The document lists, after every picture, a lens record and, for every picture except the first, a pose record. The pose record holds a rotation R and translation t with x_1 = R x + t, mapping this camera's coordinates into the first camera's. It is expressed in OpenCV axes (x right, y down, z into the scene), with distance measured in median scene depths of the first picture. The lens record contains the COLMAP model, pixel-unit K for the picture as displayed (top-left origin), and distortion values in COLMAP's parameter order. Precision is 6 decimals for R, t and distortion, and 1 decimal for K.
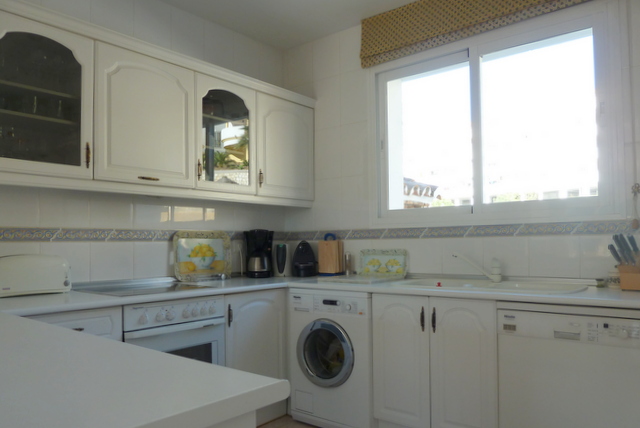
lens RADIAL K [[487.0, 0, 320.0], [0, 487.0, 214.0], [0, 0, 1]] dist [-0.065042, -0.001787]
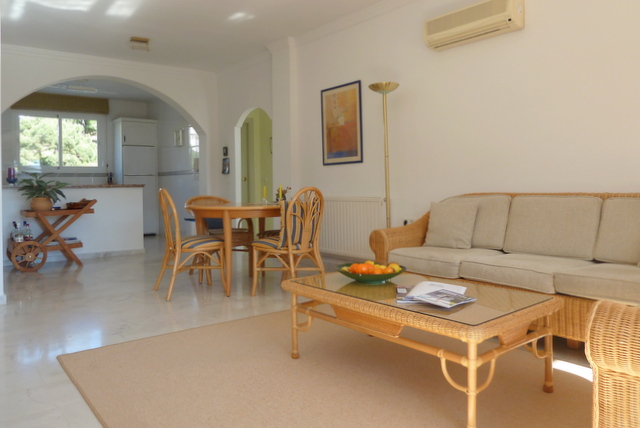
lens RADIAL K [[487.0, 0, 320.0], [0, 487.0, 214.0], [0, 0, 1]] dist [-0.065042, -0.001787]
pose [[0.203577, -0.049378, 0.977813, -2.302402], [-0.043156, 0.997304, 0.059347, 0.029494], [-0.978107, -0.054281, 0.200897, -1.232807]]
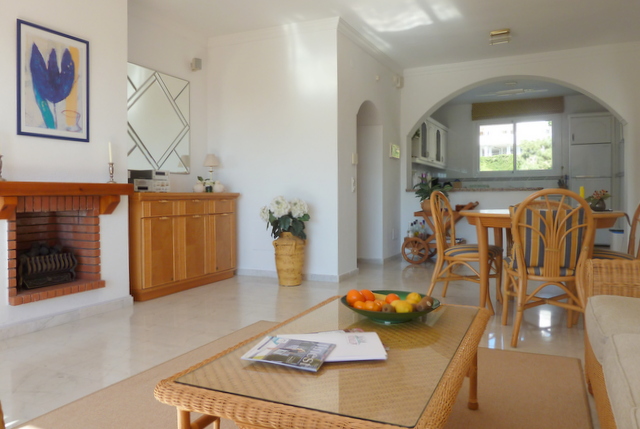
lens RADIAL K [[487.0, 0, 320.0], [0, 487.0, 214.5], [0, 0, 1]] dist [-0.065042, -0.001787]
pose [[0.969613, -0.007337, 0.244534, -1.659958], [-0.014888, 0.995928, 0.088911, 0.006773], [-0.244191, -0.089850, 0.965556, -1.740100]]
